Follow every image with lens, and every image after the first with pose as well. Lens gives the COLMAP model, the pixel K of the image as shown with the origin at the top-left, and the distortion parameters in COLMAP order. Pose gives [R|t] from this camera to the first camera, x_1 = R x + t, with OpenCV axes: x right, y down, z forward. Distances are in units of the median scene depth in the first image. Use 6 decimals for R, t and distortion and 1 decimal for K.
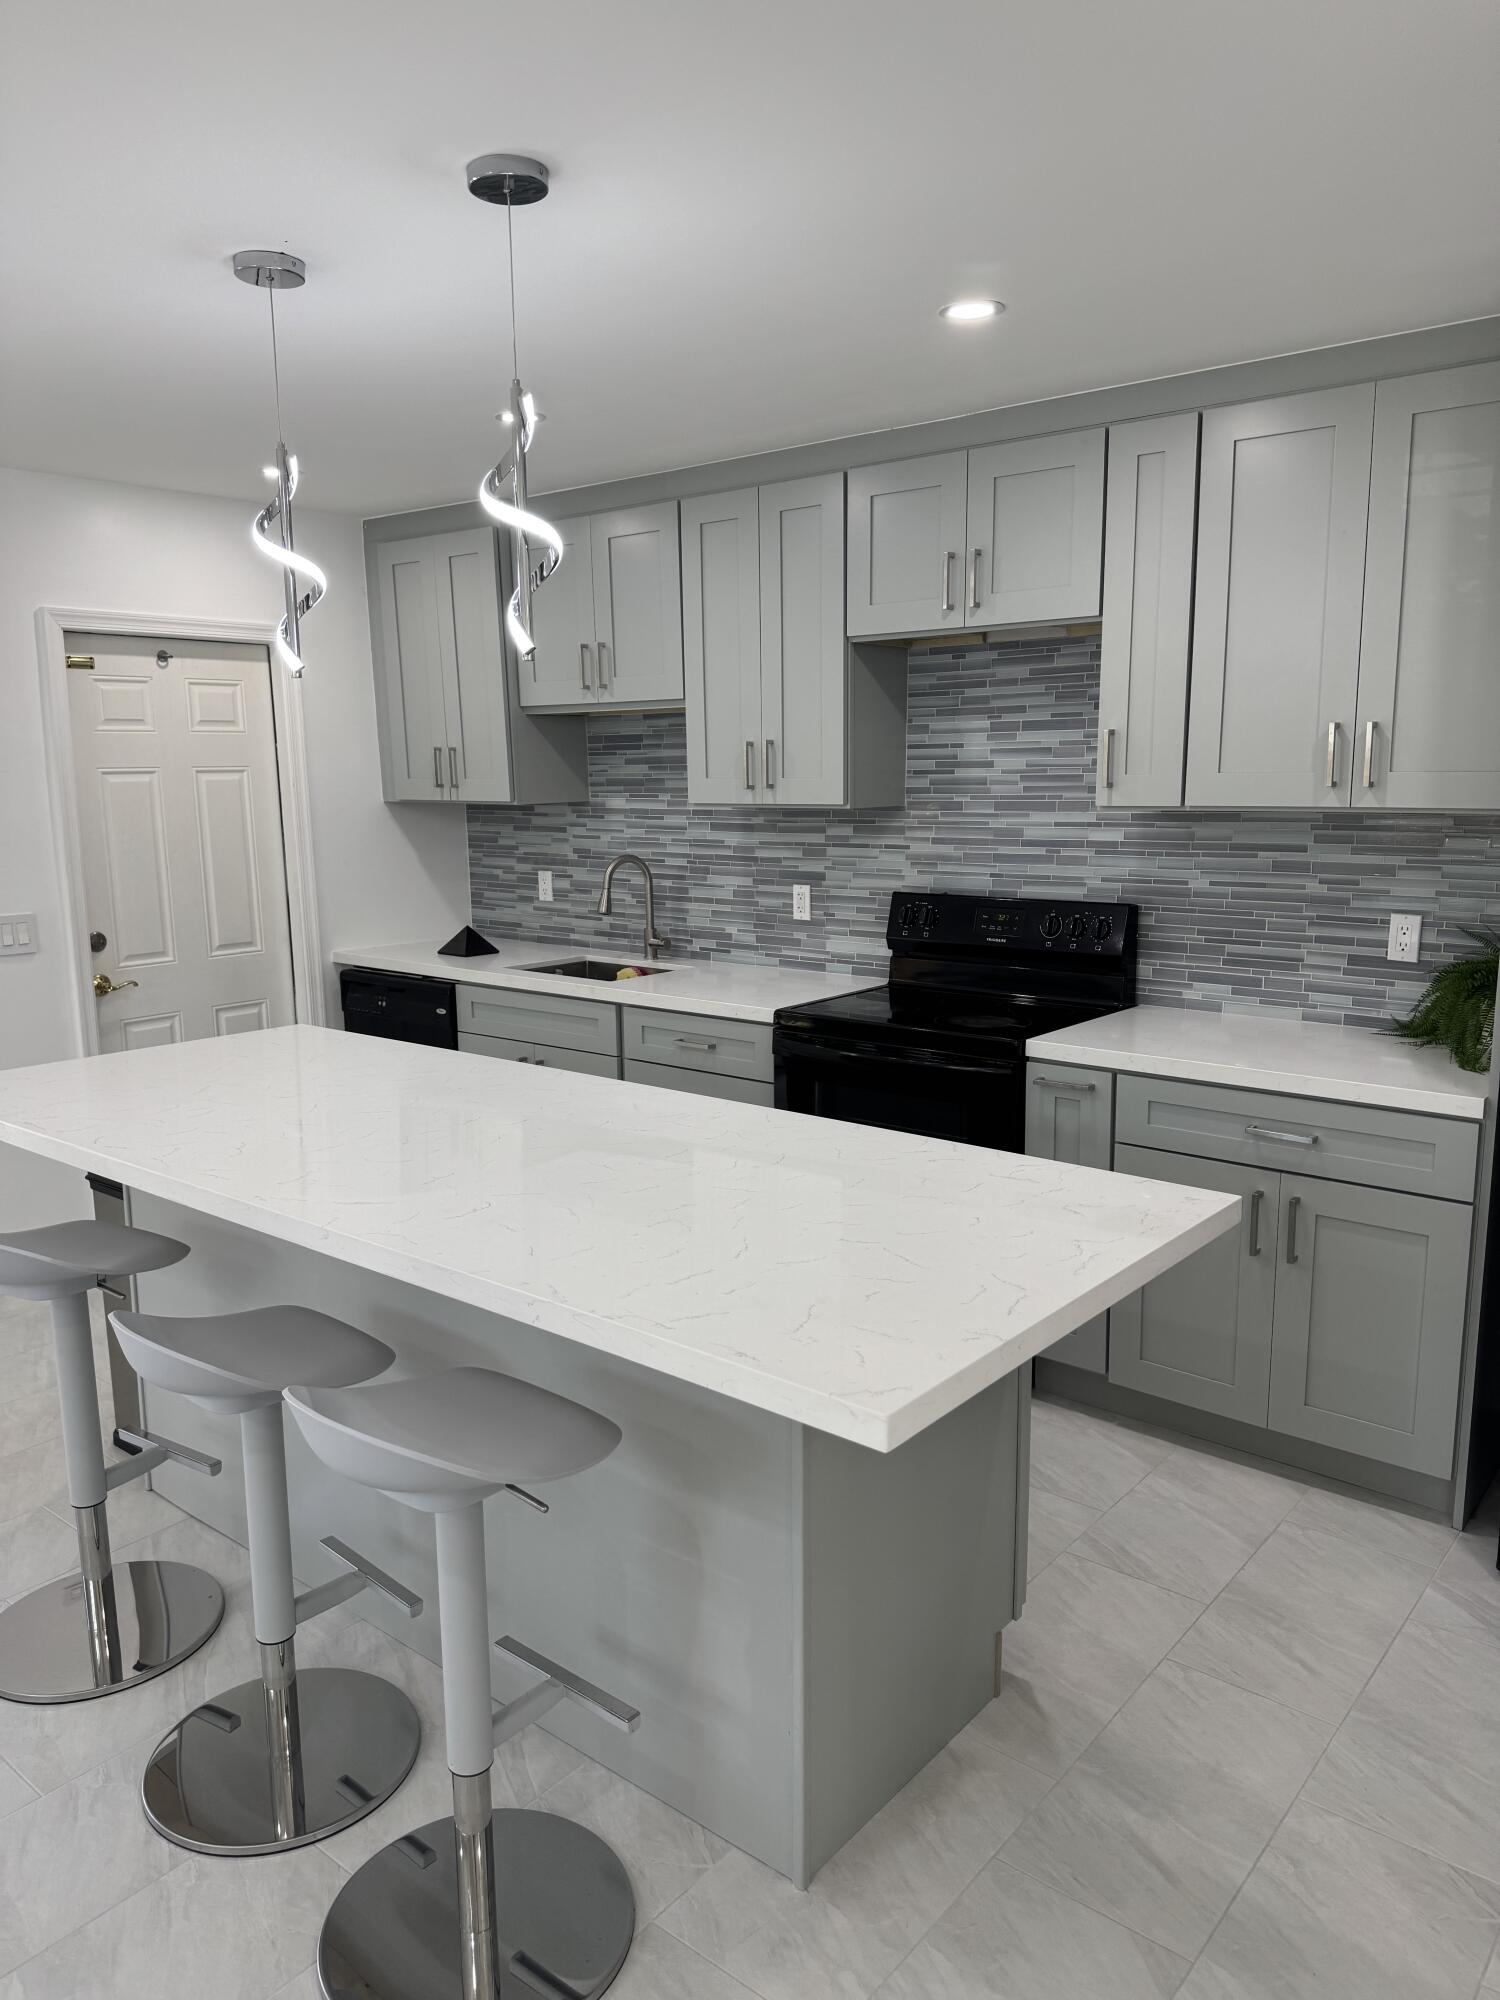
lens RADIAL K [[1415.5, 0, 750.8], [0, 1415.5, 1006.9], [0, 0, 1]] dist [0.082570, -0.018111]
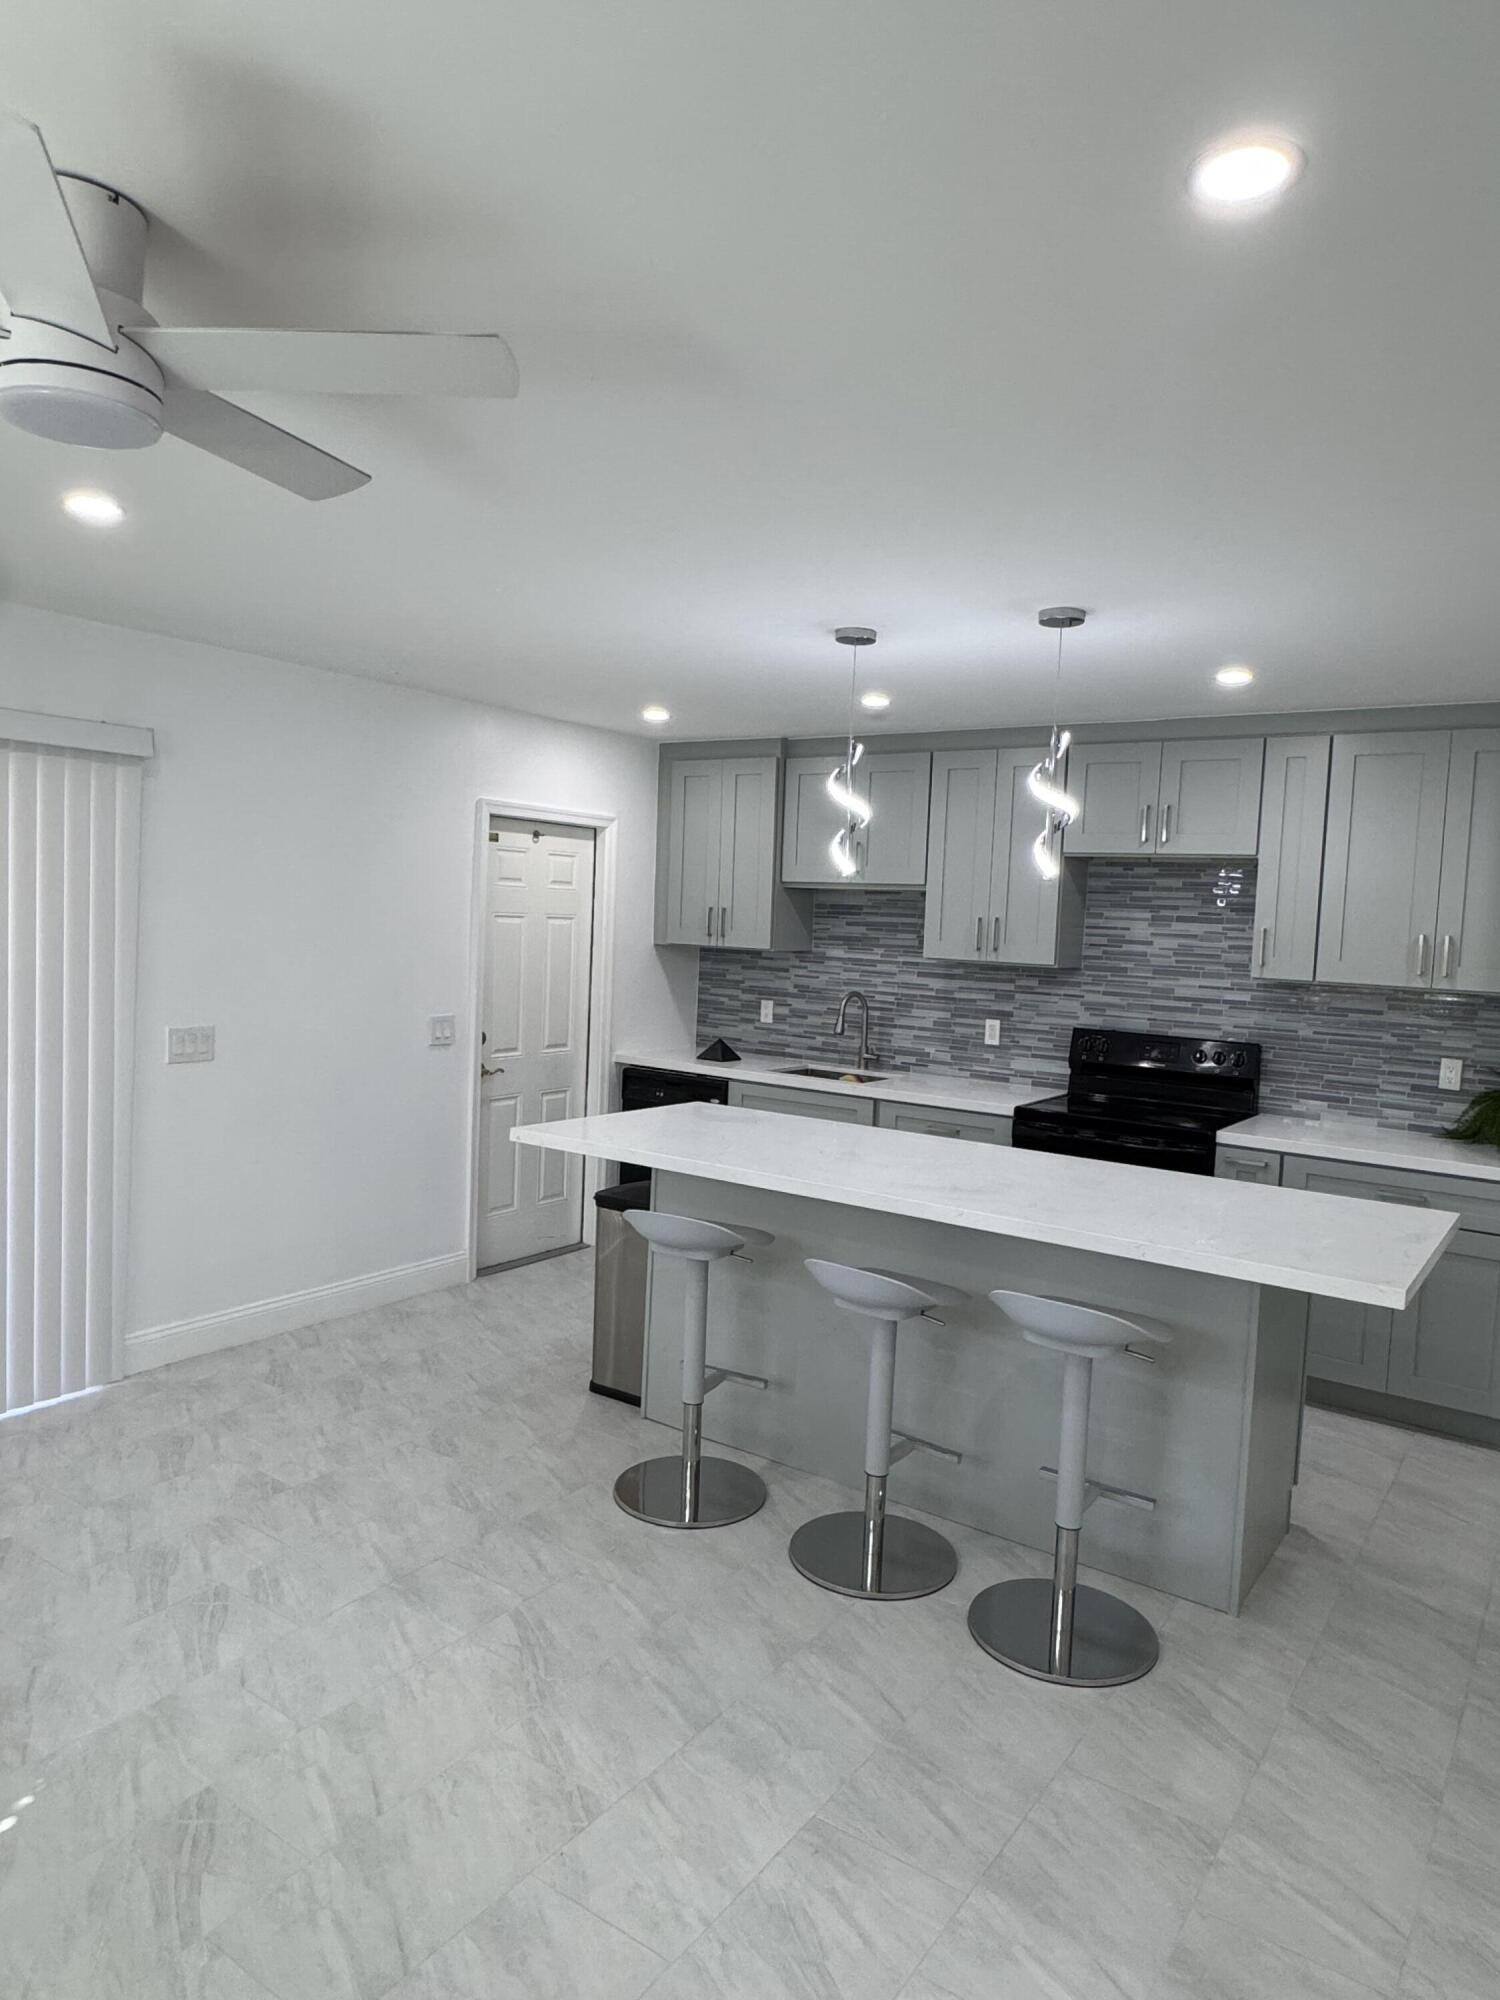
lens RADIAL K [[1279.5, 0, 744.0], [0, 1279.5, 996.3], [0, 0, 1]] dist [0.003490, 0.009128]
pose [[0.994942, 0.049301, 0.087526, -0.339765], [-0.039891, 0.993546, -0.106184, 0.036294], [-0.092196, 0.102156, 0.990487, -0.235923]]
